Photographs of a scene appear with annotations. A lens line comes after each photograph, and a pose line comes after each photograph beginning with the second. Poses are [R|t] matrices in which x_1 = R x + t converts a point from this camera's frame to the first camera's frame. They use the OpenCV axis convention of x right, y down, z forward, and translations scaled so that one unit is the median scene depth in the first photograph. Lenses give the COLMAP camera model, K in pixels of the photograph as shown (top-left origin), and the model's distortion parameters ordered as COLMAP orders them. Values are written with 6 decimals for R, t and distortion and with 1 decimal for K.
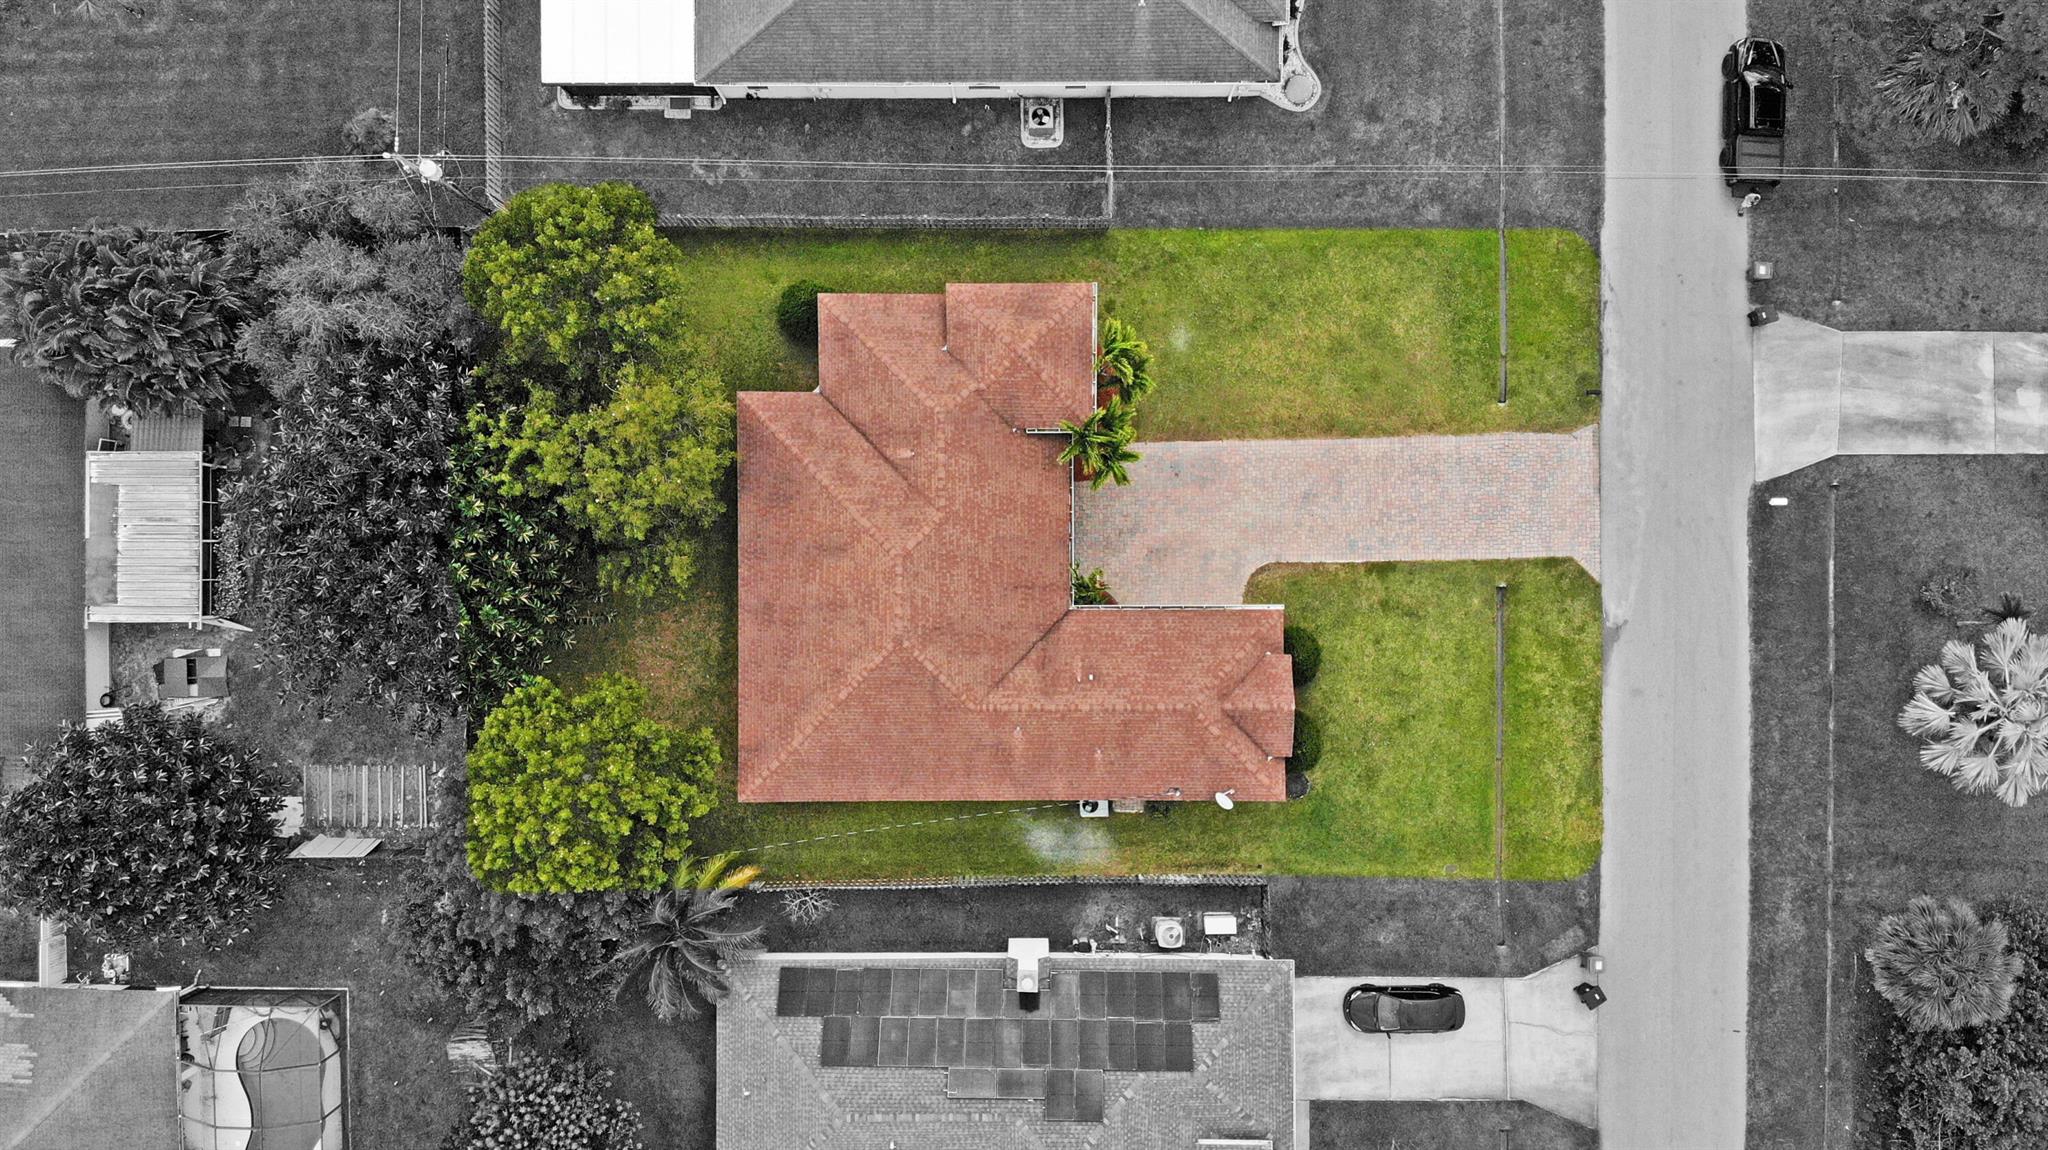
lens RADIAL K [[1472.6, 0, 1024.0], [0, 1472.6, 575.0], [0, 0, 1]] dist [0.132572, -0.308606]
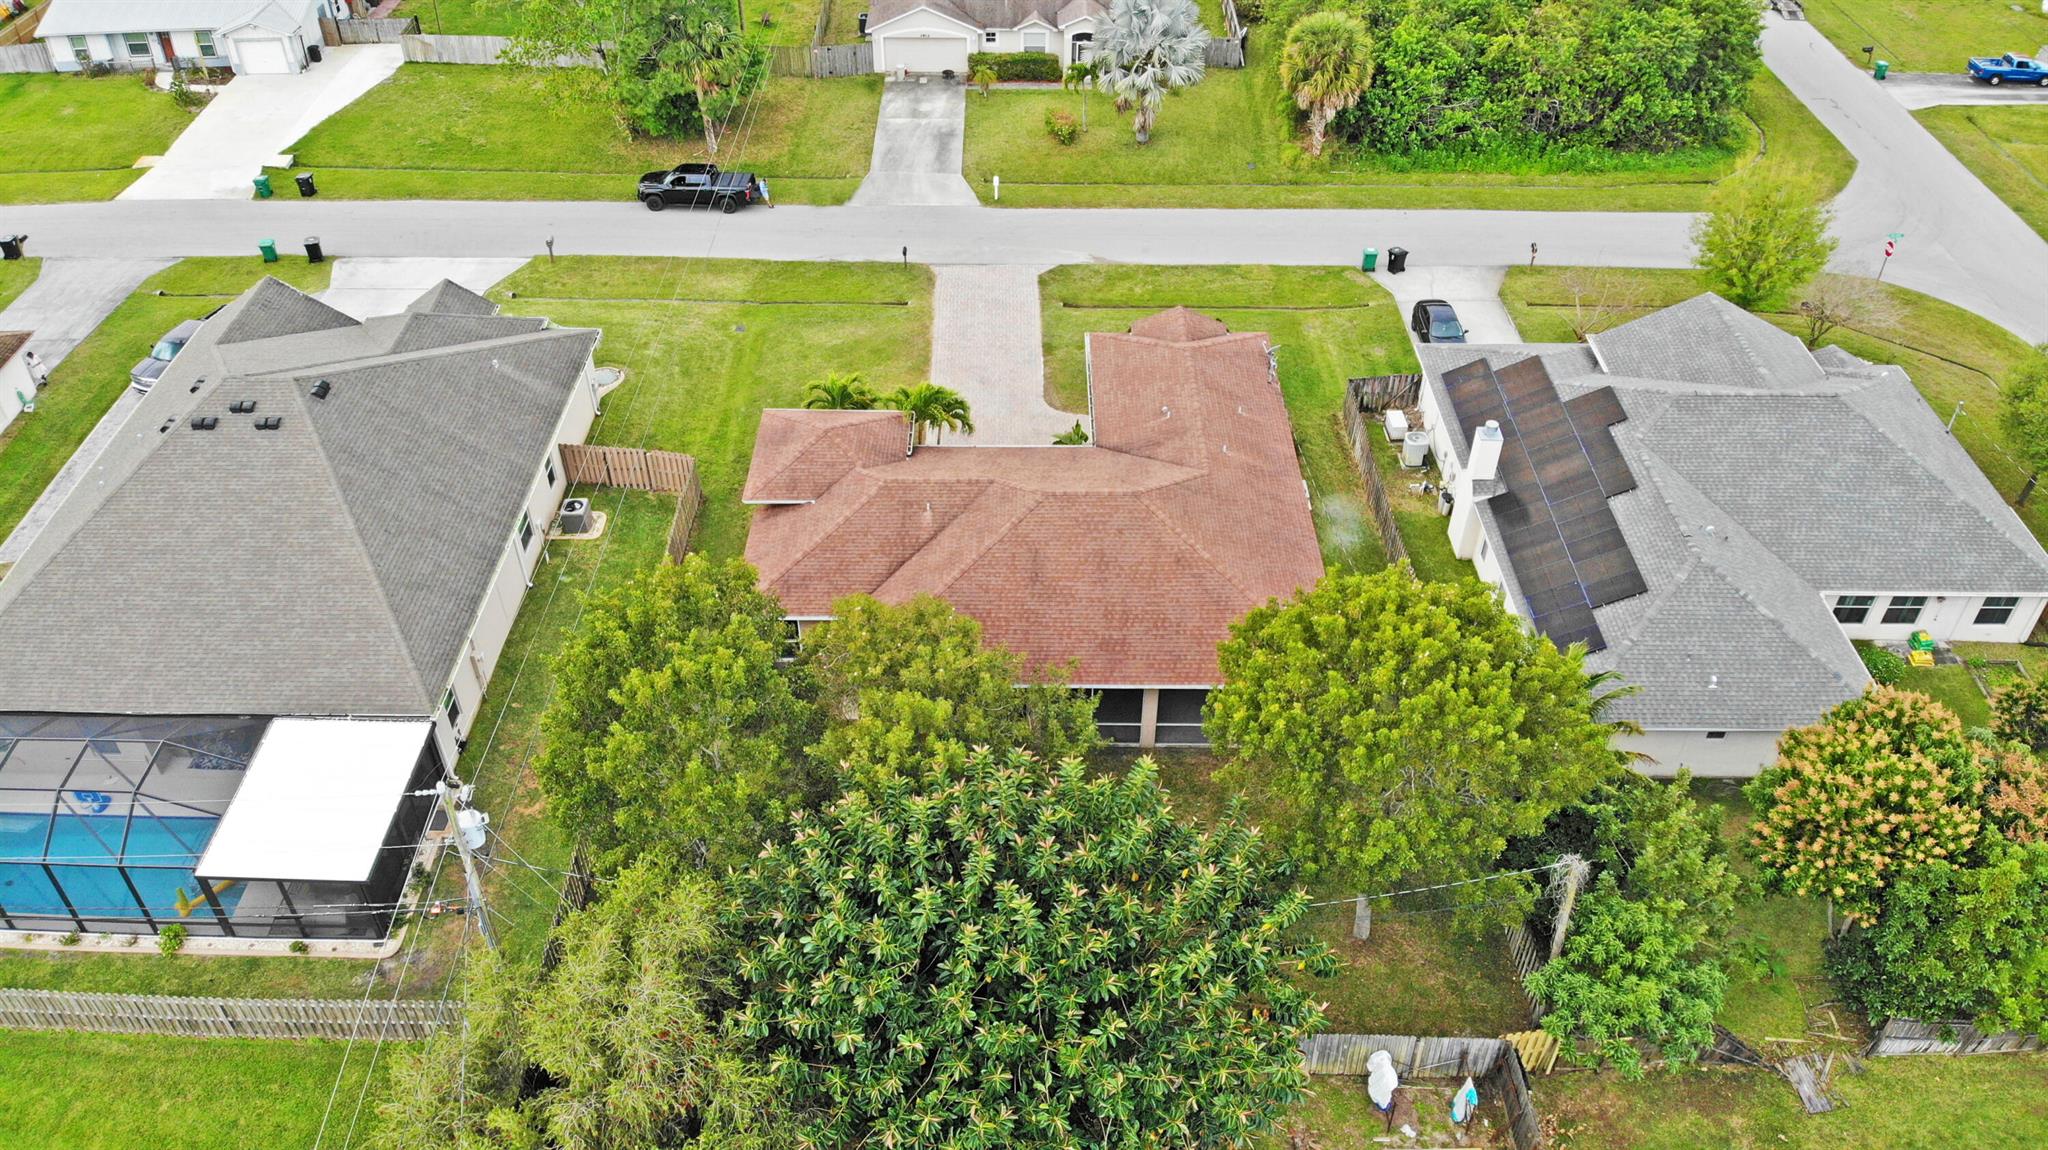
lens RADIAL K [[1472.6, 0, 1024.0], [0, 1472.6, 575.0], [0, 0, 1]] dist [0.132572, -0.308606]
pose [[0.003531, -0.633181, 0.773996, -0.727716], [0.999949, 0.009541, 0.003244, -0.025068], [-0.009439, 0.773945, 0.633183, 0.425238]]
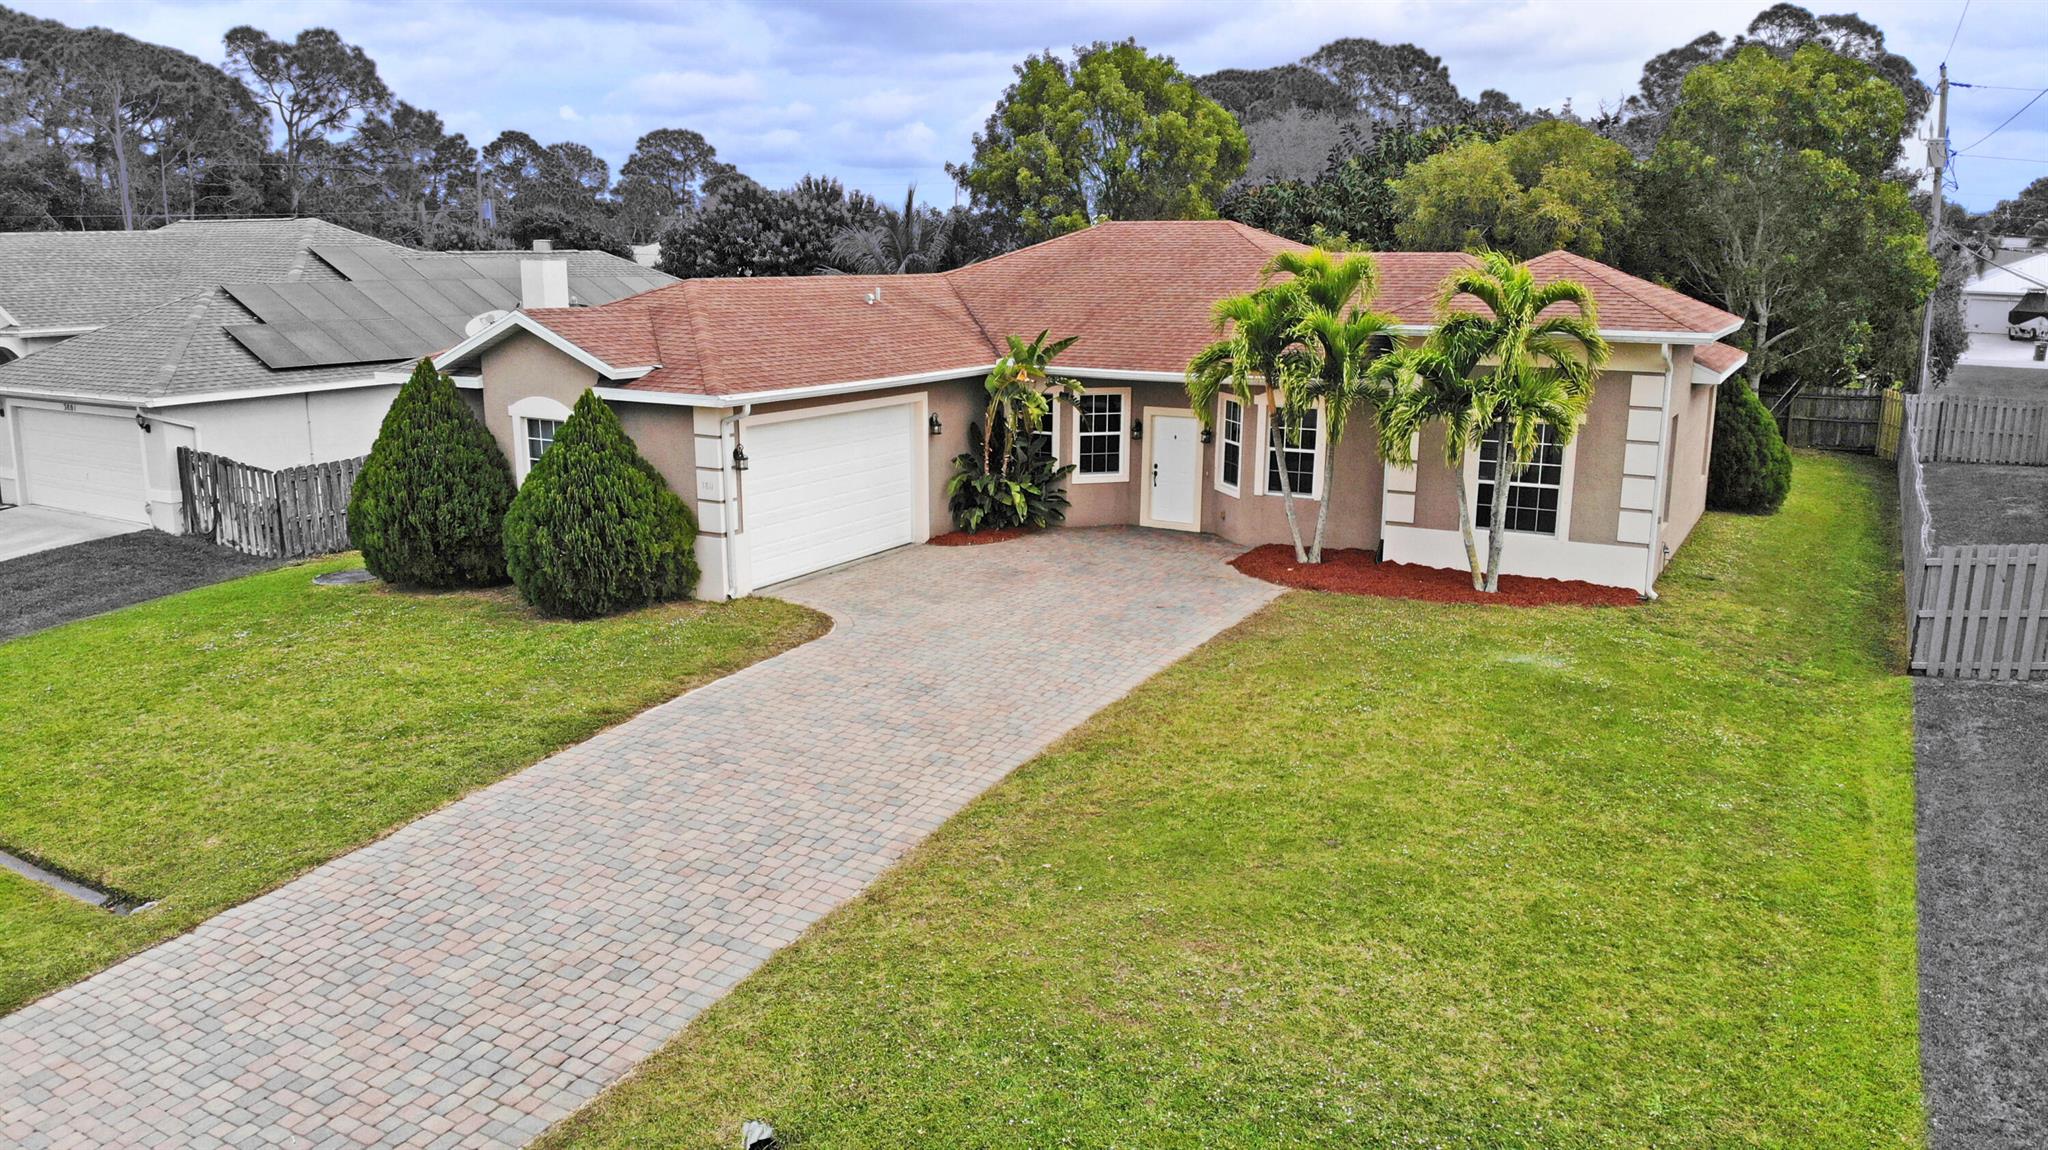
lens RADIAL K [[1472.6, 0, 1024.0], [0, 1472.6, 575.0], [0, 0, 1]] dist [0.132572, -0.308606]
pose [[-0.491619, 0.197697, -0.848072, 0.440828], [-0.870806, -0.108604, 0.479481, -0.218420], [0.002688, 0.974229, 0.225547, 0.901765]]
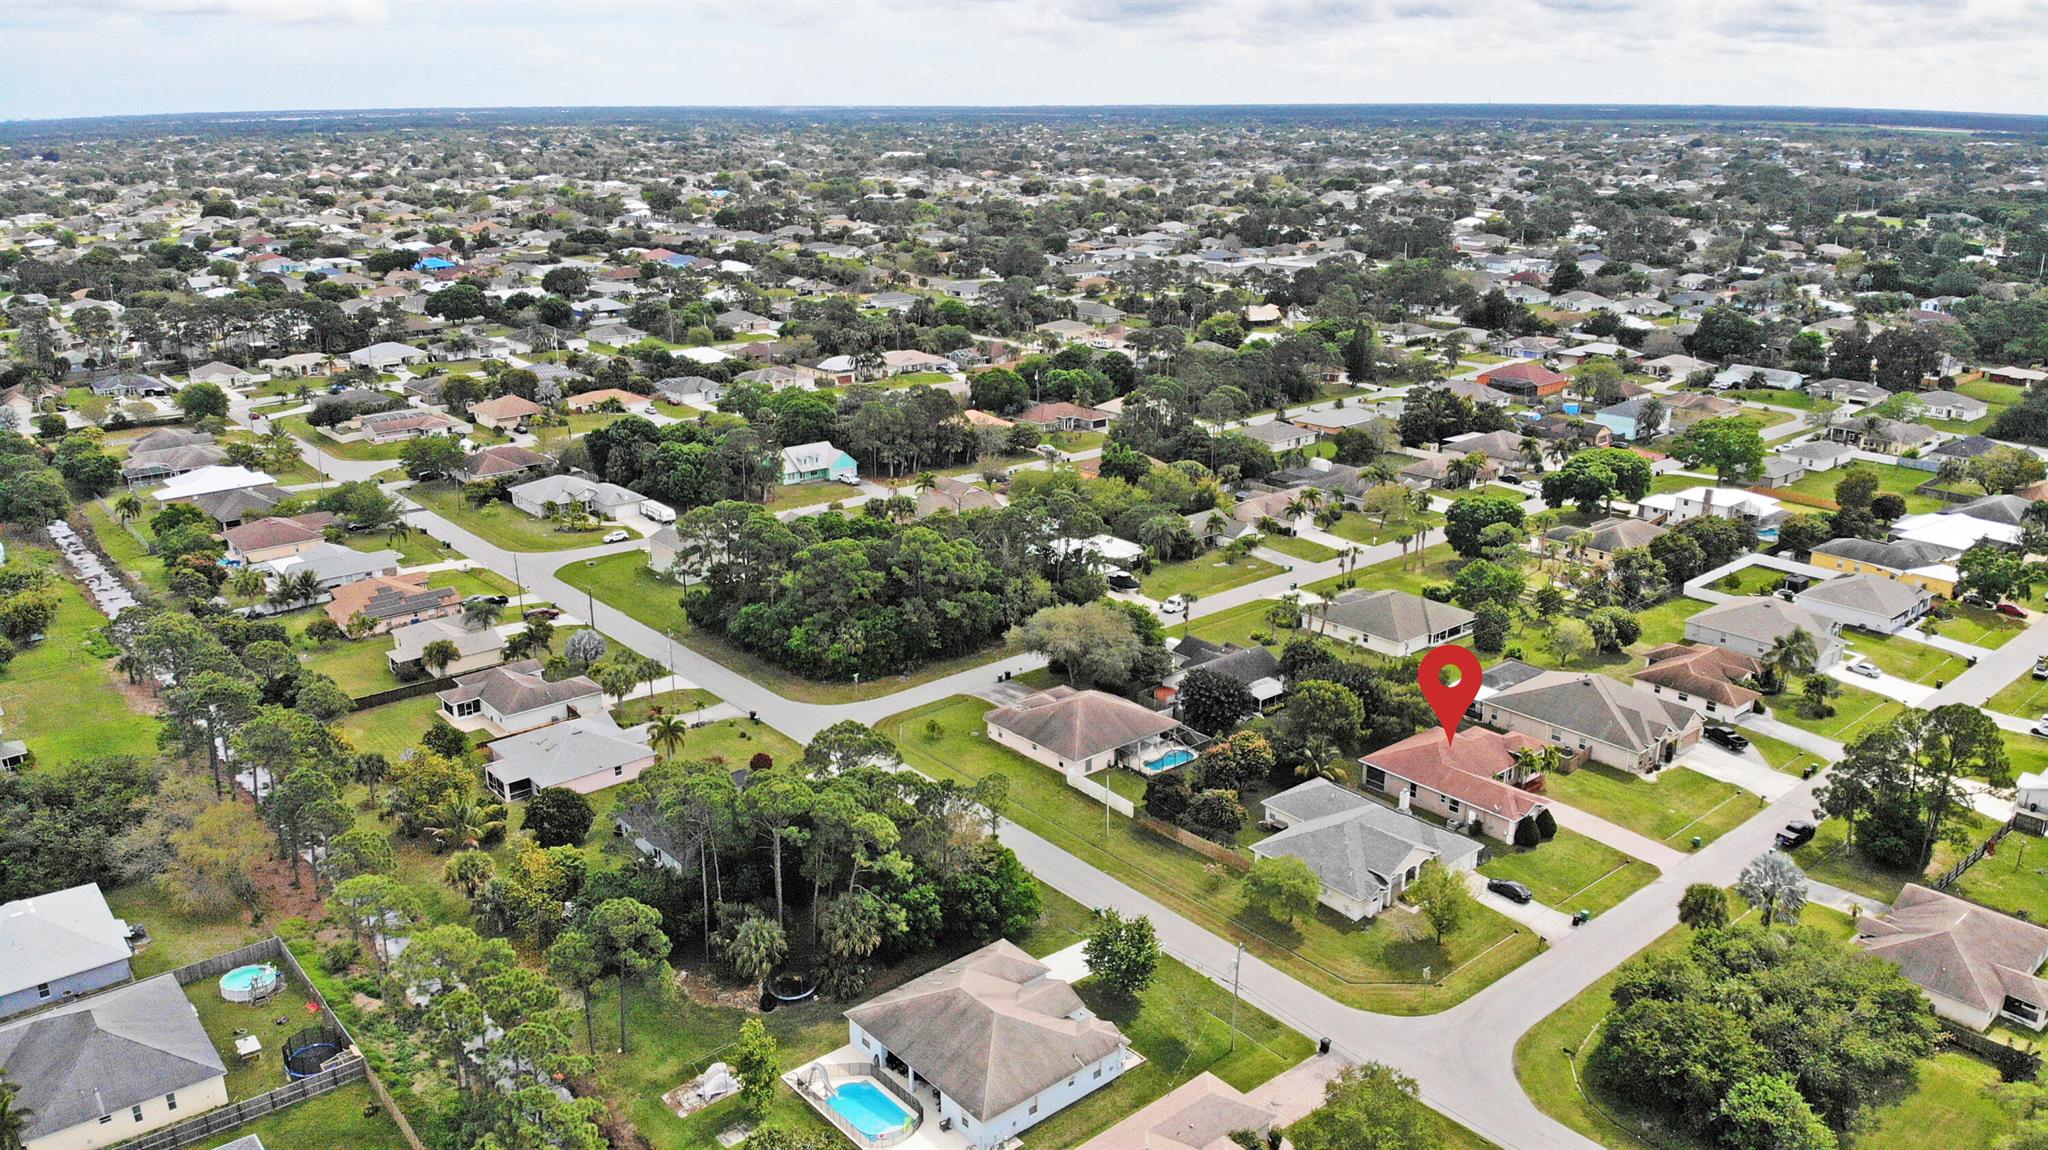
lens RADIAL K [[1472.6, 0, 1024.0], [0, 1472.6, 575.0], [0, 0, 1]] dist [0.132572, -0.308606]
pose [[0.652063, 0.241793, -0.718575, 1.452048], [-0.758164, 0.206769, -0.618412, 2.468178], [-0.000949, 0.948042, 0.318145, -0.380674]]
